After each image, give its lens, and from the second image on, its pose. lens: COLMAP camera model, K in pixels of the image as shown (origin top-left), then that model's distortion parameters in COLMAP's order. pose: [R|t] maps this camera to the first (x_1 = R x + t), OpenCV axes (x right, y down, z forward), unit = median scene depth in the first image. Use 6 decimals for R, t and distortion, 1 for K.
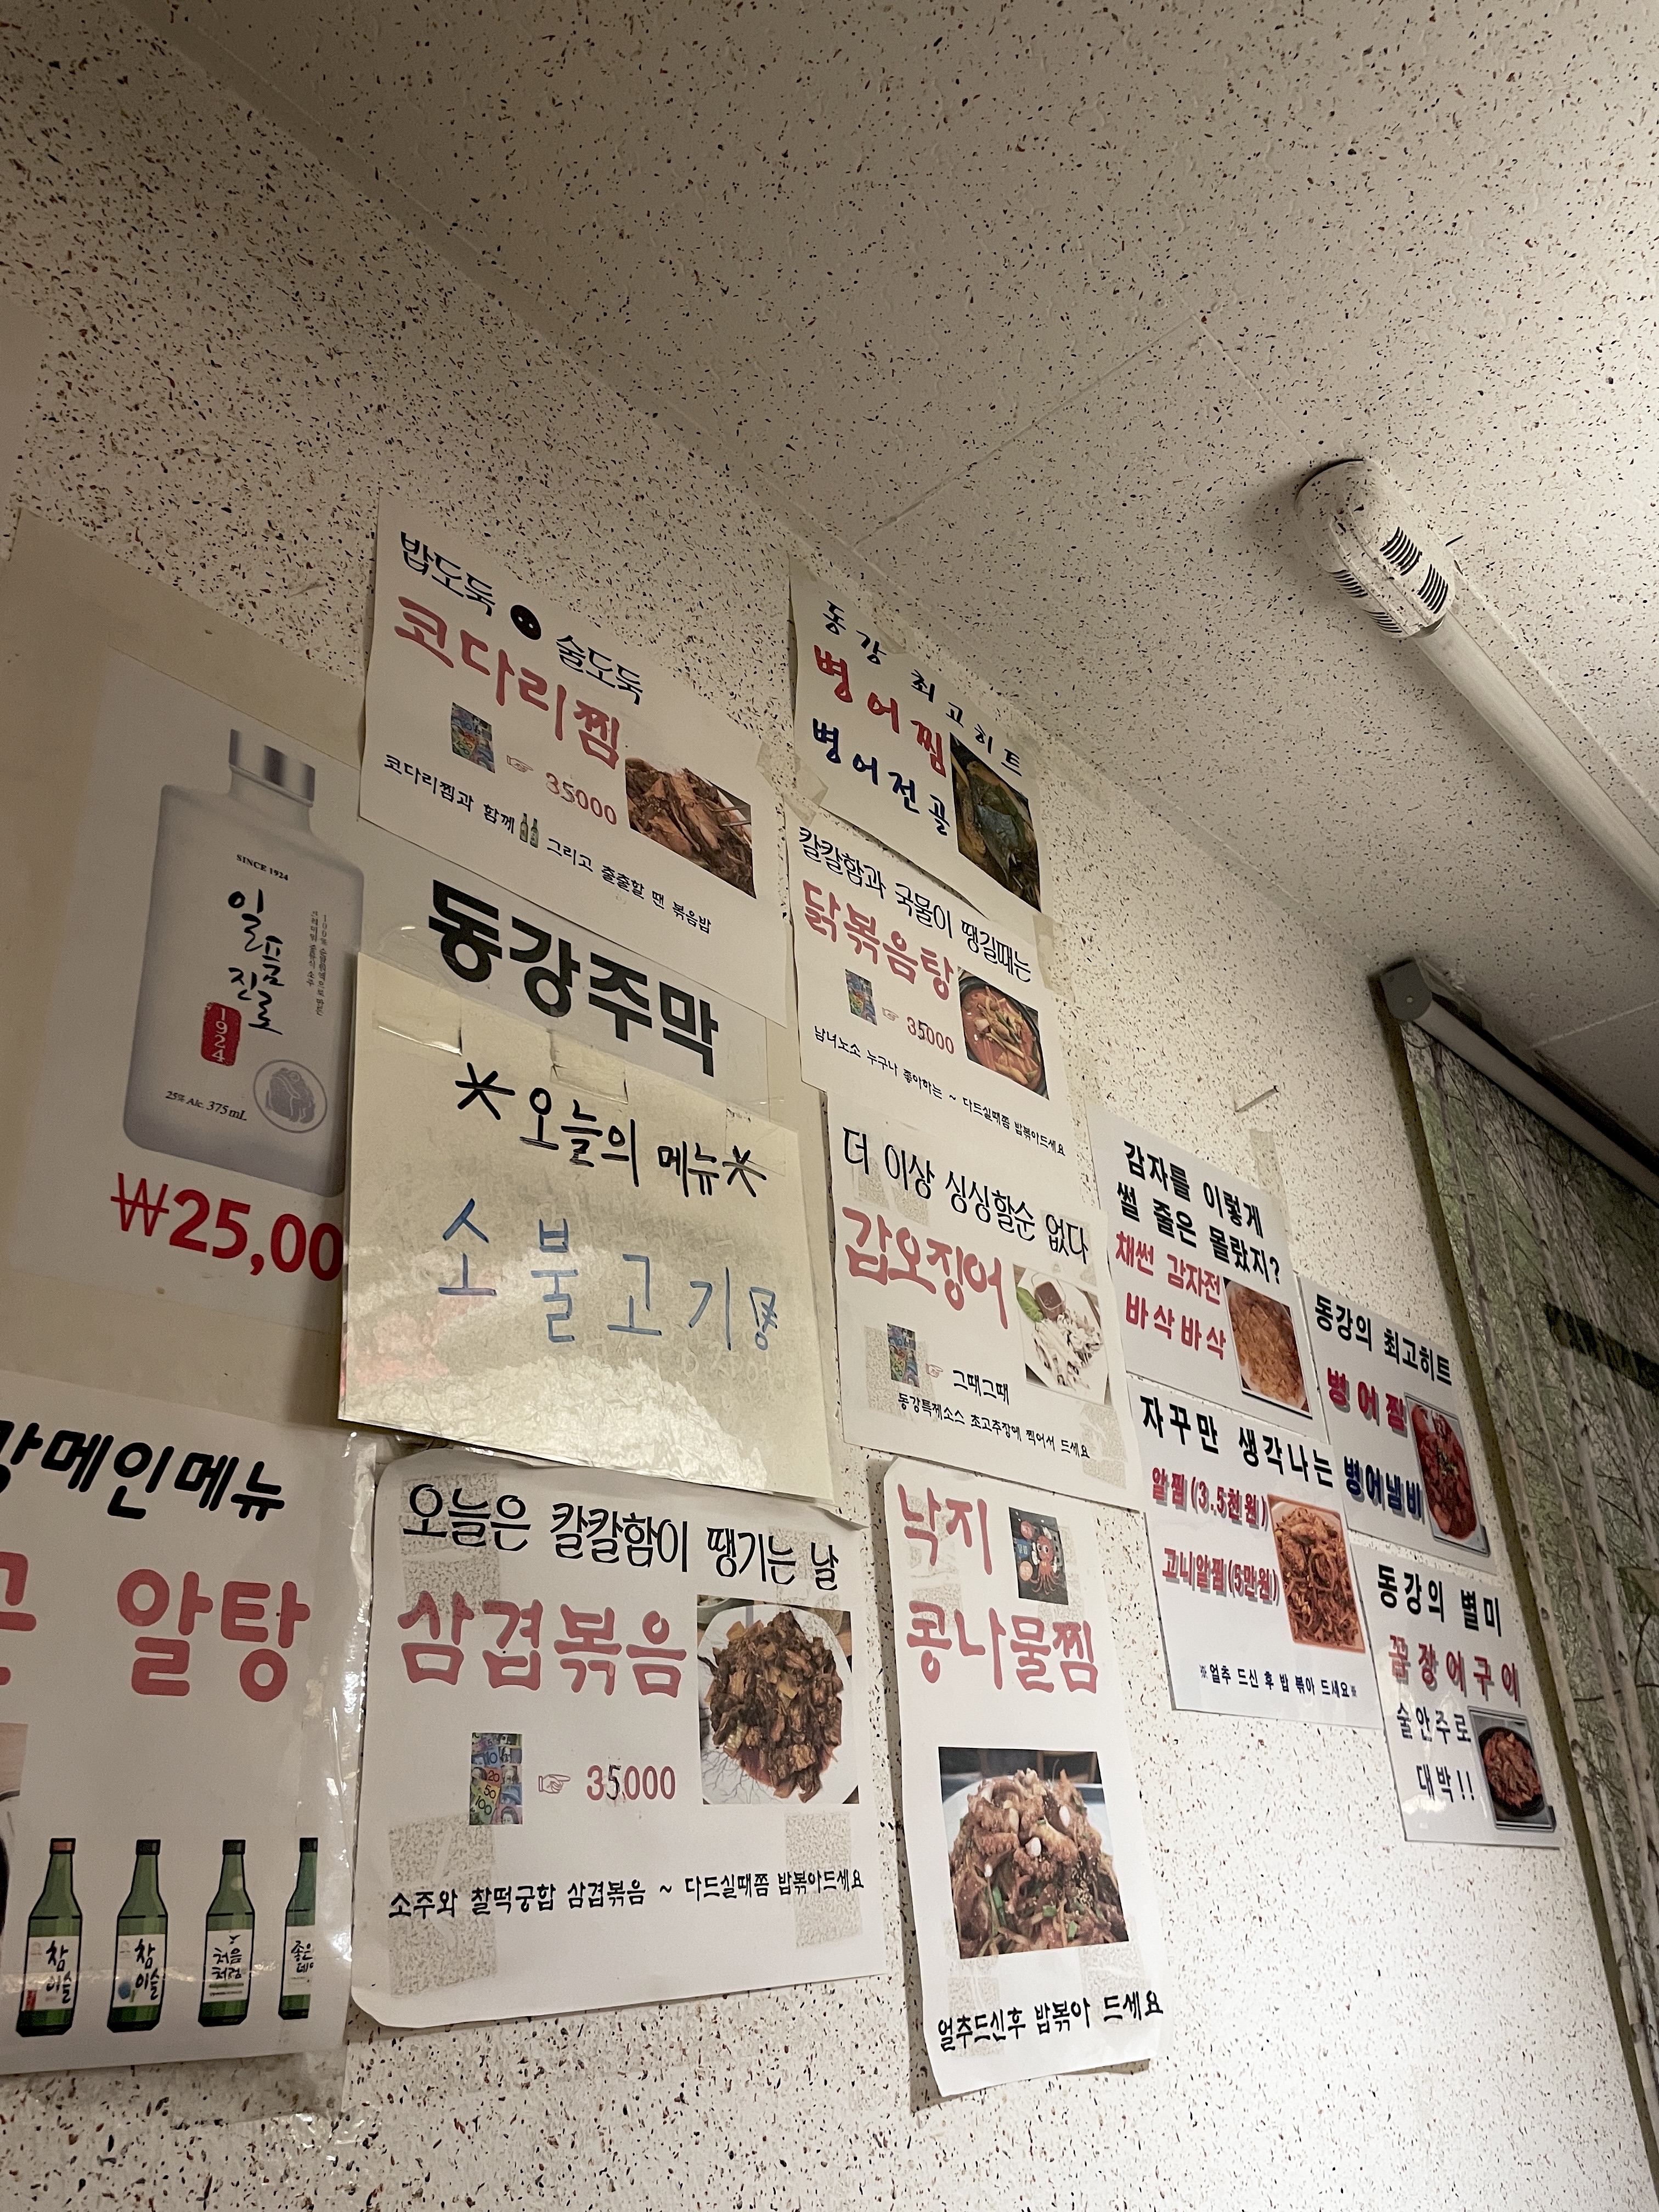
lens RADIAL K [[1660.0, 0, 834.4], [0, 1660.0, 1103.0], [0, 0, 1]] dist [0.029391, -0.053874]
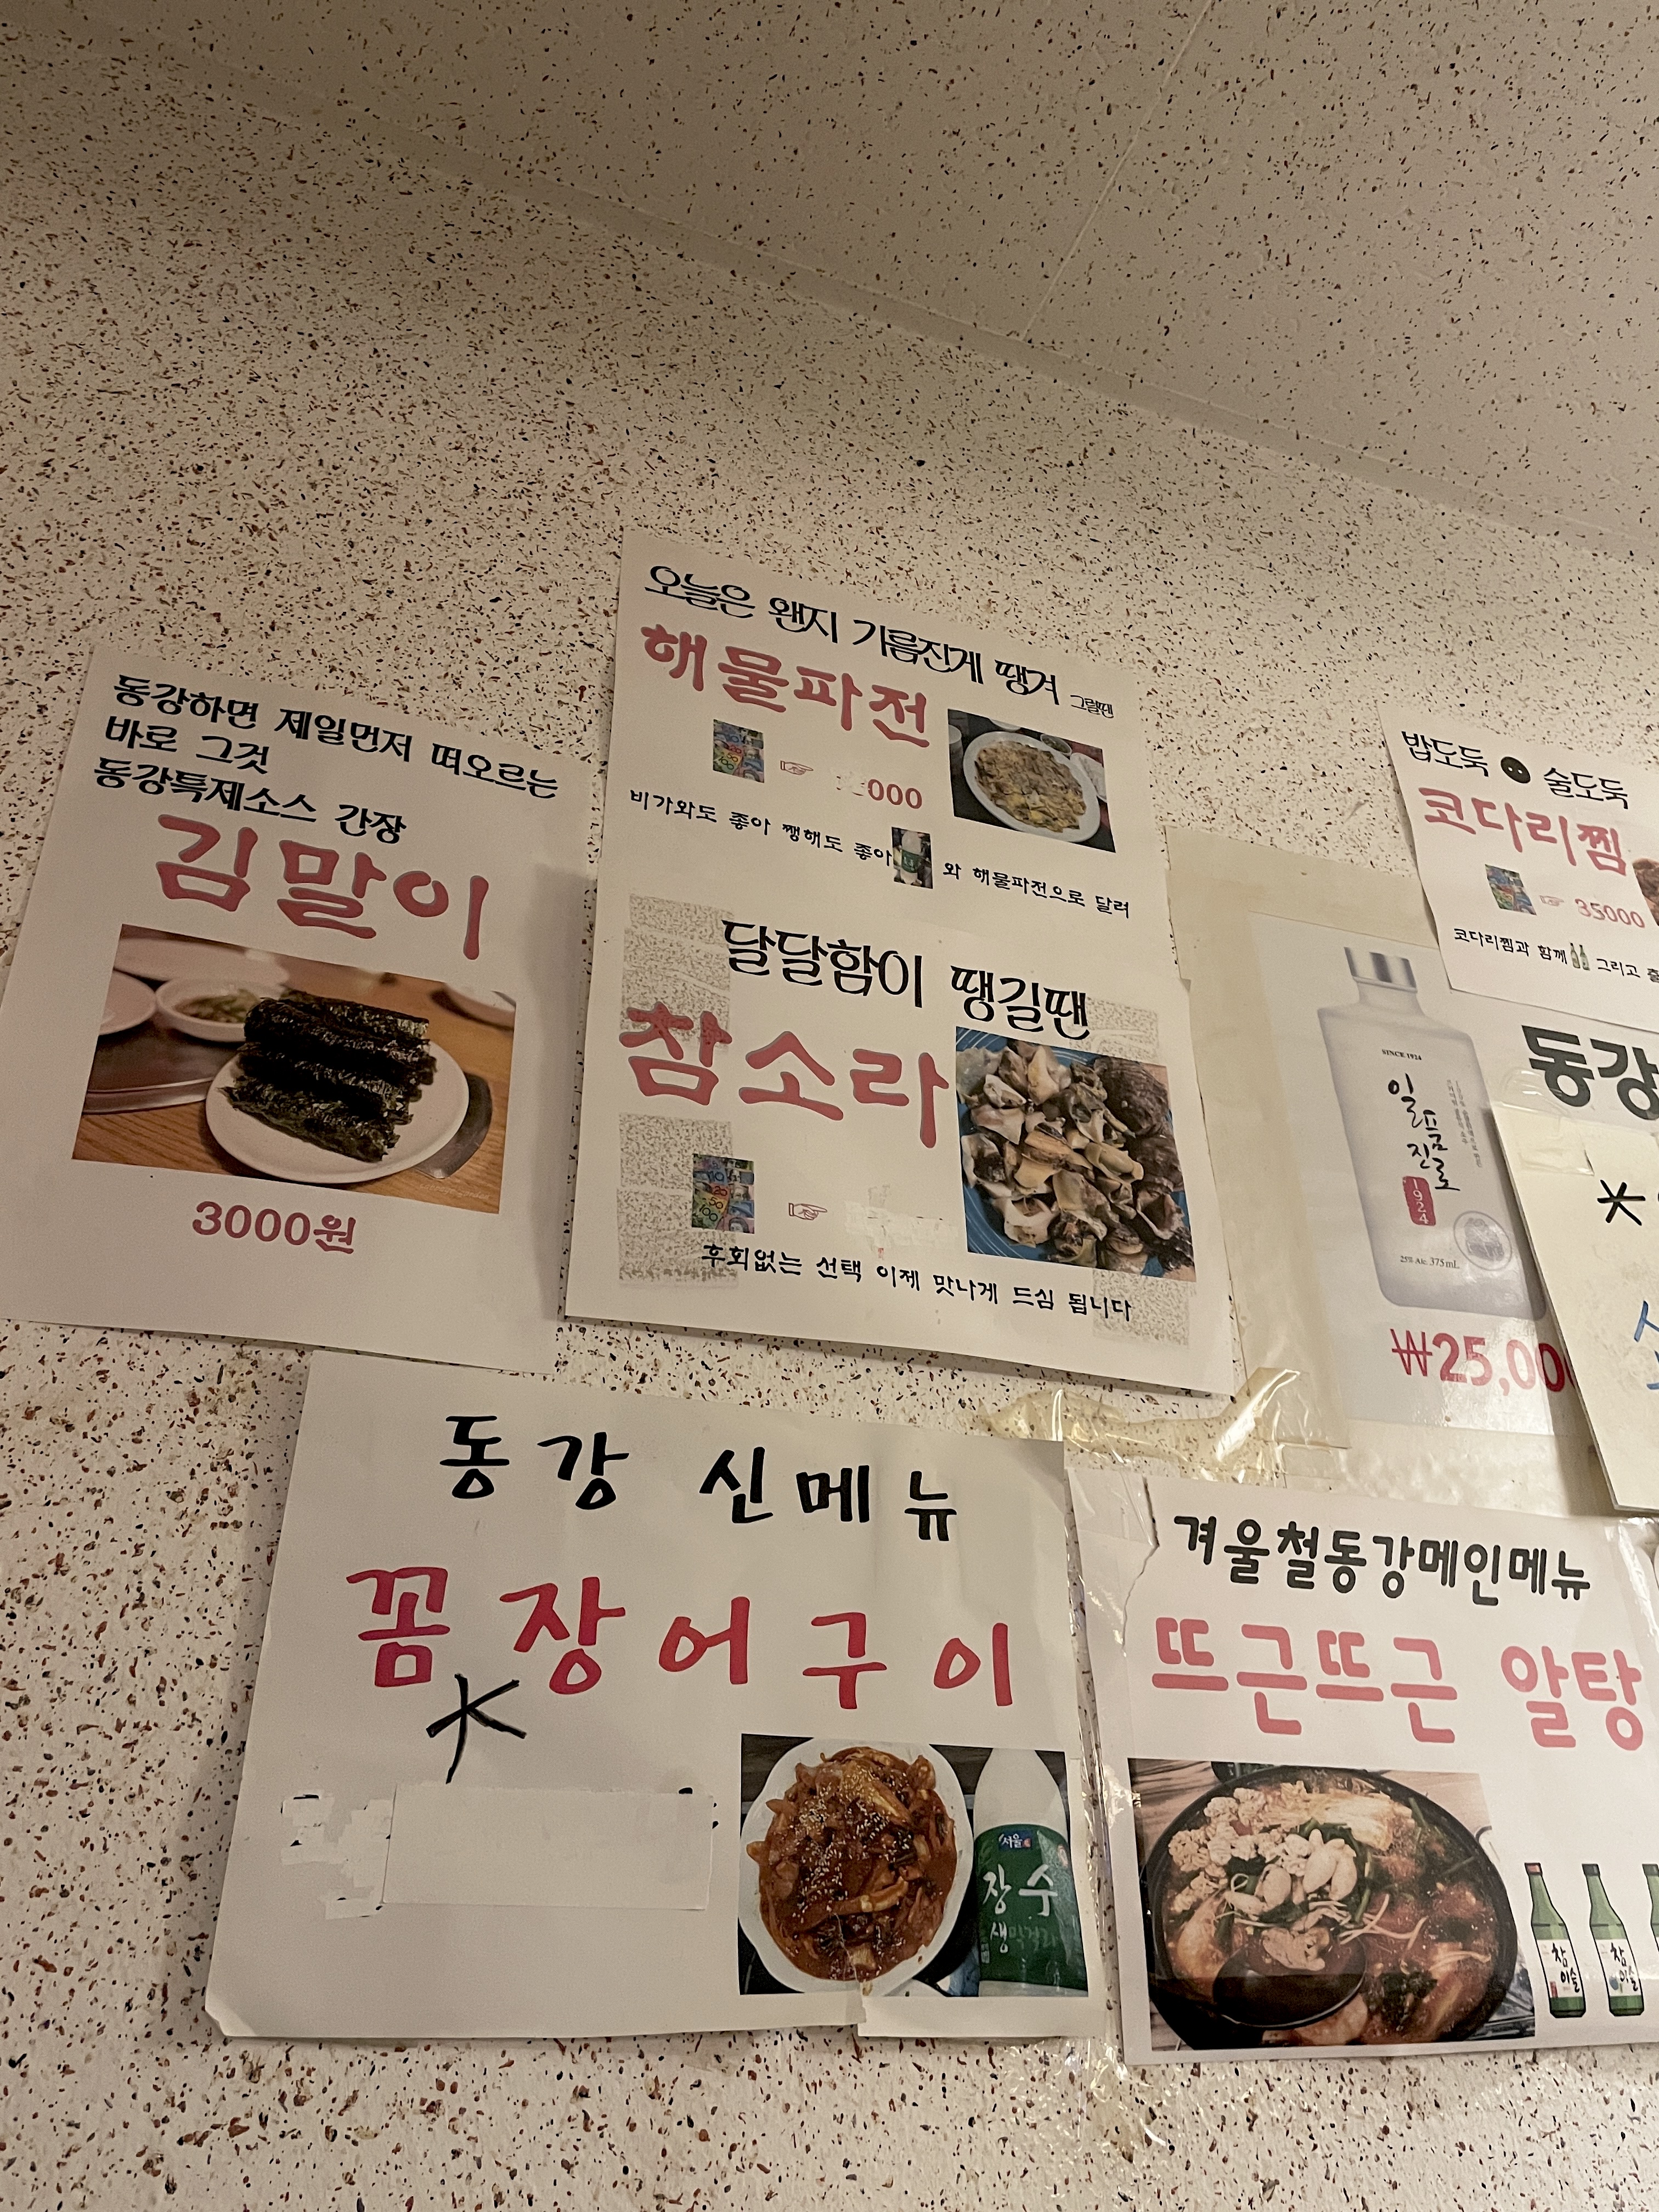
lens RADIAL K [[1660.0, 0, 818.6], [0, 1660.0, 1114.3], [0, 0, 1]] dist [0.029391, -0.053874]
pose [[0.876241, -0.196682, -0.439906, -0.198254], [0.184811, 0.980267, -0.070154, -0.095747], [0.445024, -0.019827, 0.895299, -0.273182]]
